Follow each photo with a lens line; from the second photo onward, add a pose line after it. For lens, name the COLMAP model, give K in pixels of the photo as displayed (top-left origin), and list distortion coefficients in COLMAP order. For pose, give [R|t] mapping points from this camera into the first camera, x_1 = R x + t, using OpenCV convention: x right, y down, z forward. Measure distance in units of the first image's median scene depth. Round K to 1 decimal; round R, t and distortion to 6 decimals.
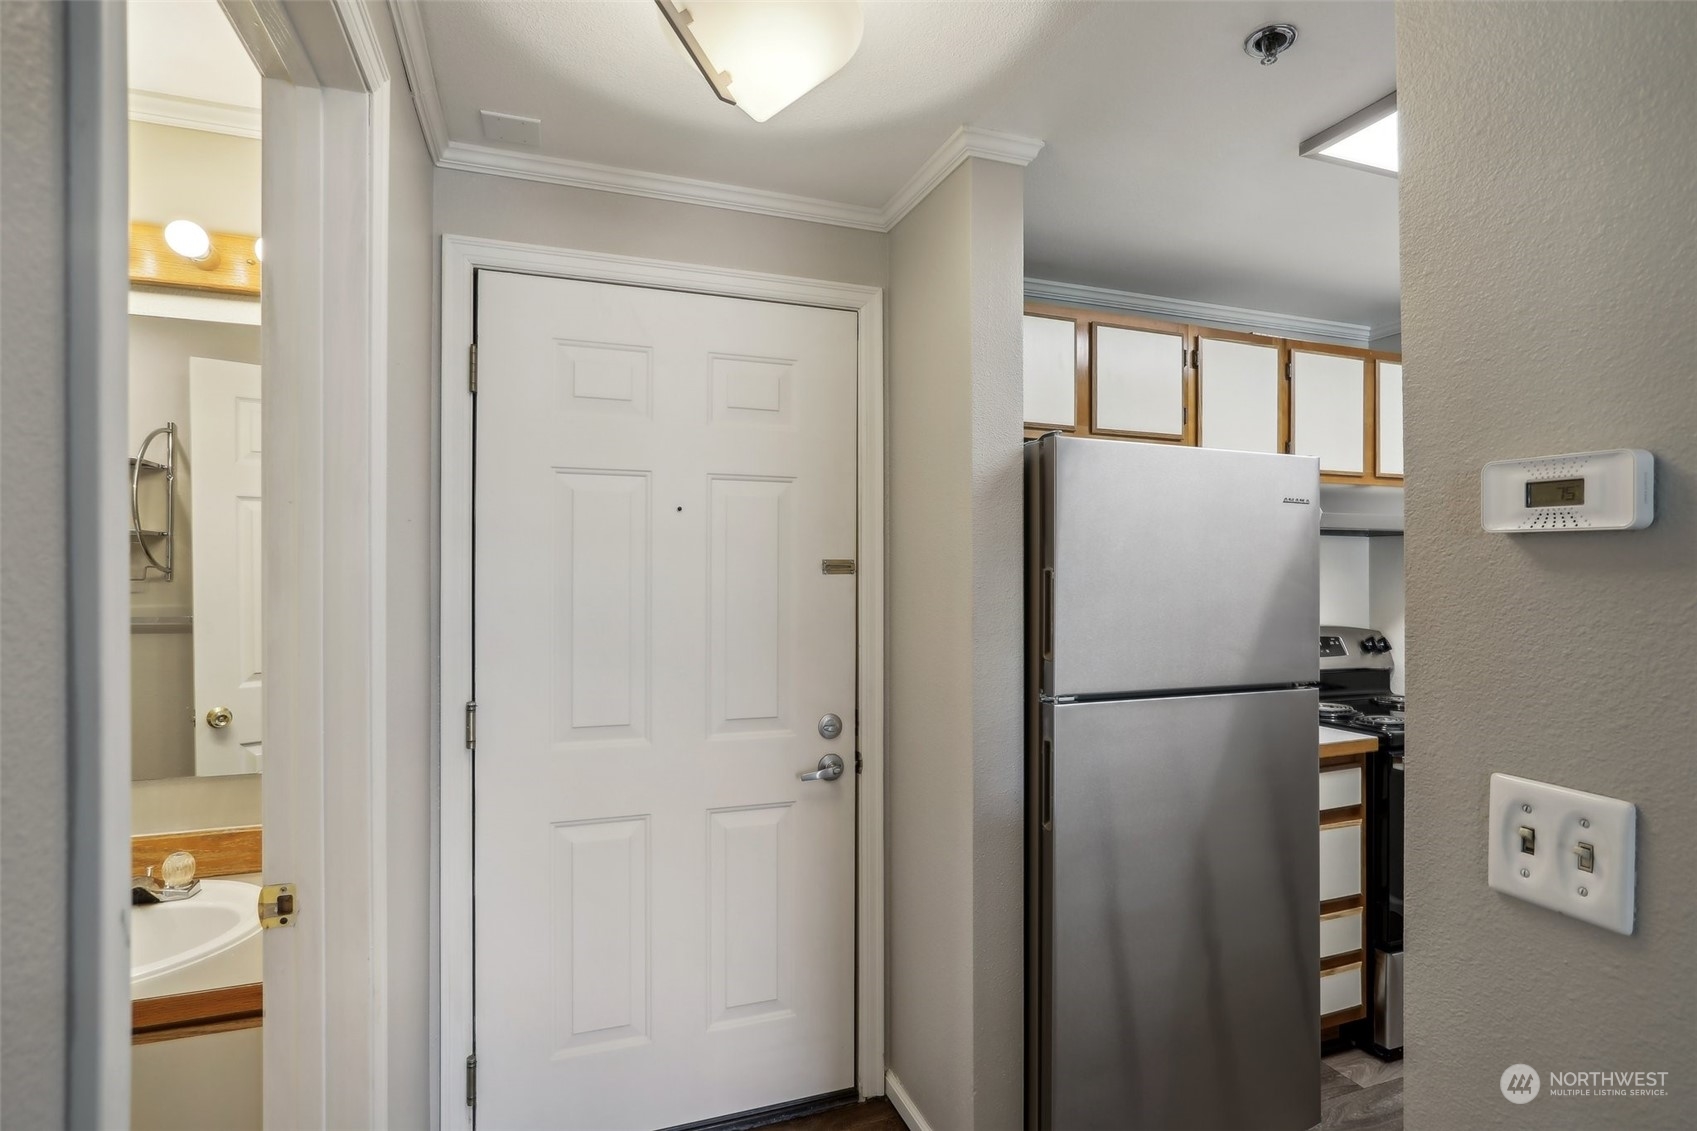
lens RADIAL K [[861.6, 0, 859.2], [0, 861.6, 567.9], [0, 0, 1]] dist [0.004158, 0.001456]
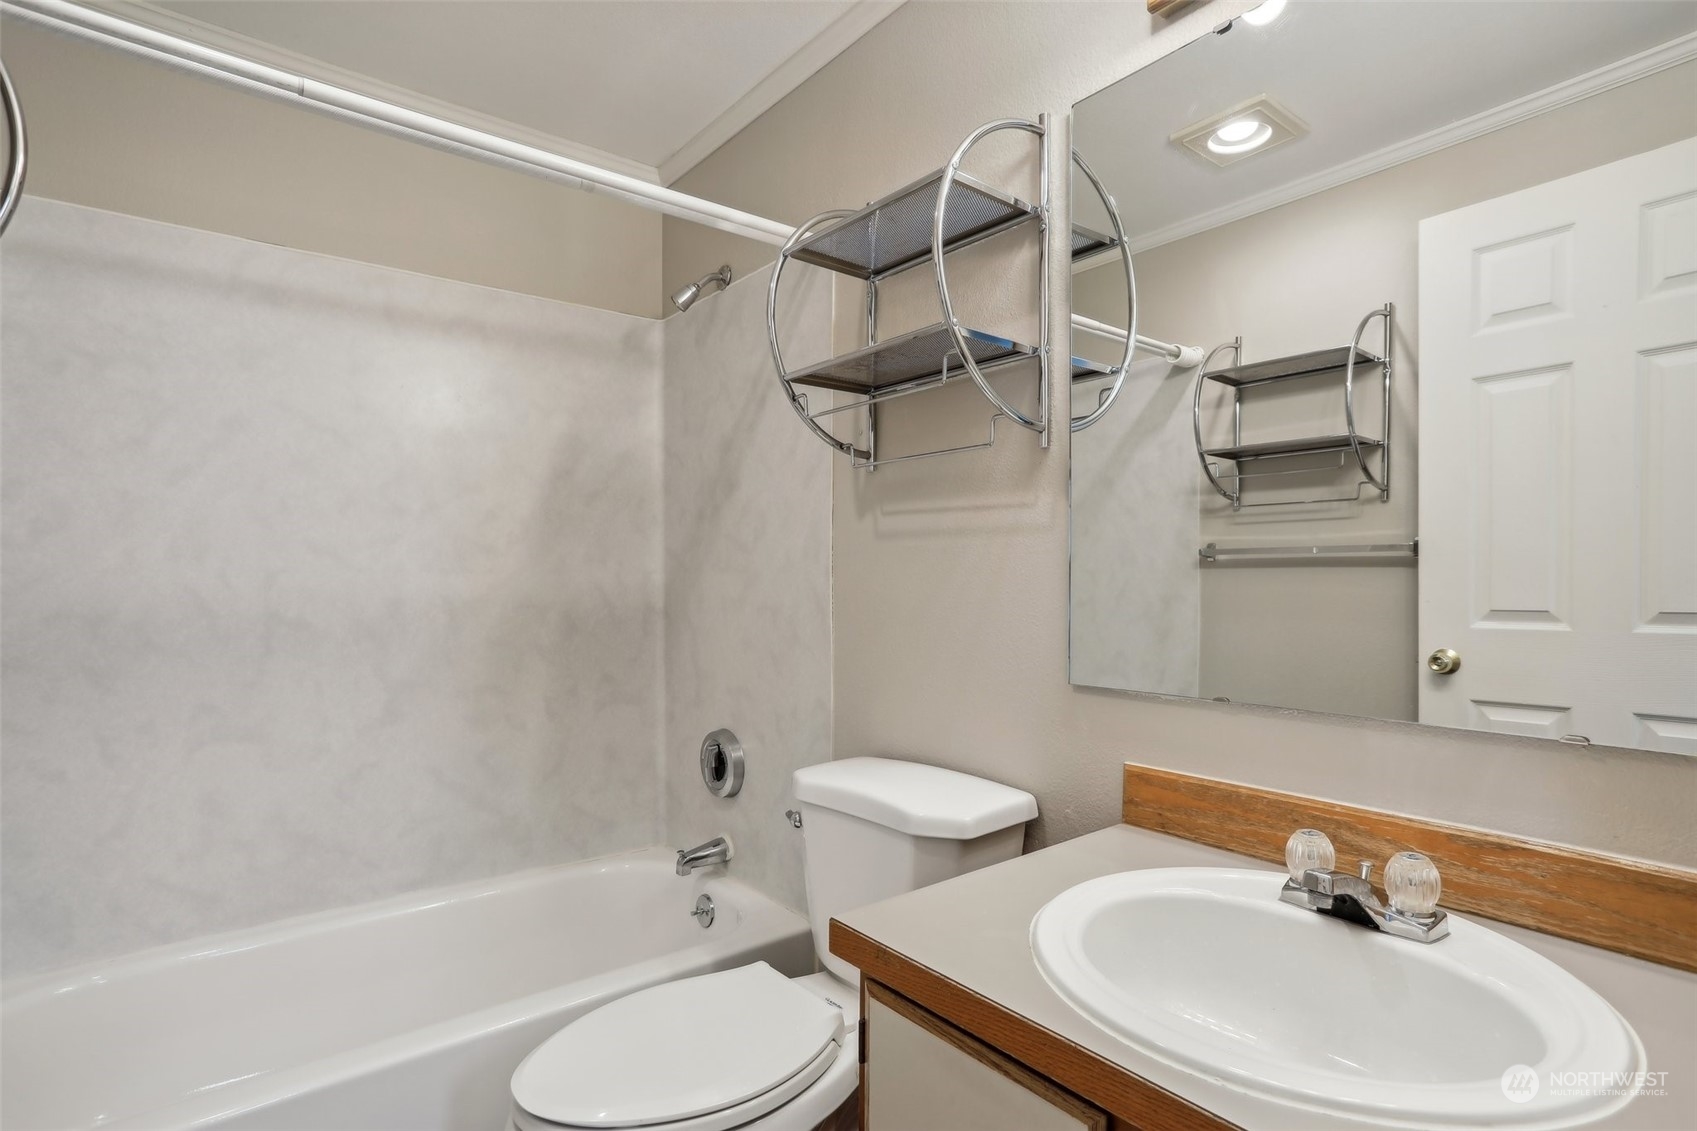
lens RADIAL K [[820.1, 0, 844.4], [0, 820.1, 575.5], [0, 0, 1]] dist [-0.068678, 0.028845]
pose [[0.307388, 0.009787, -0.951534, -0.394180], [-0.009640, 0.999928, 0.007171, 0.144004], [0.951535, 0.006968, 0.307460, 0.469703]]
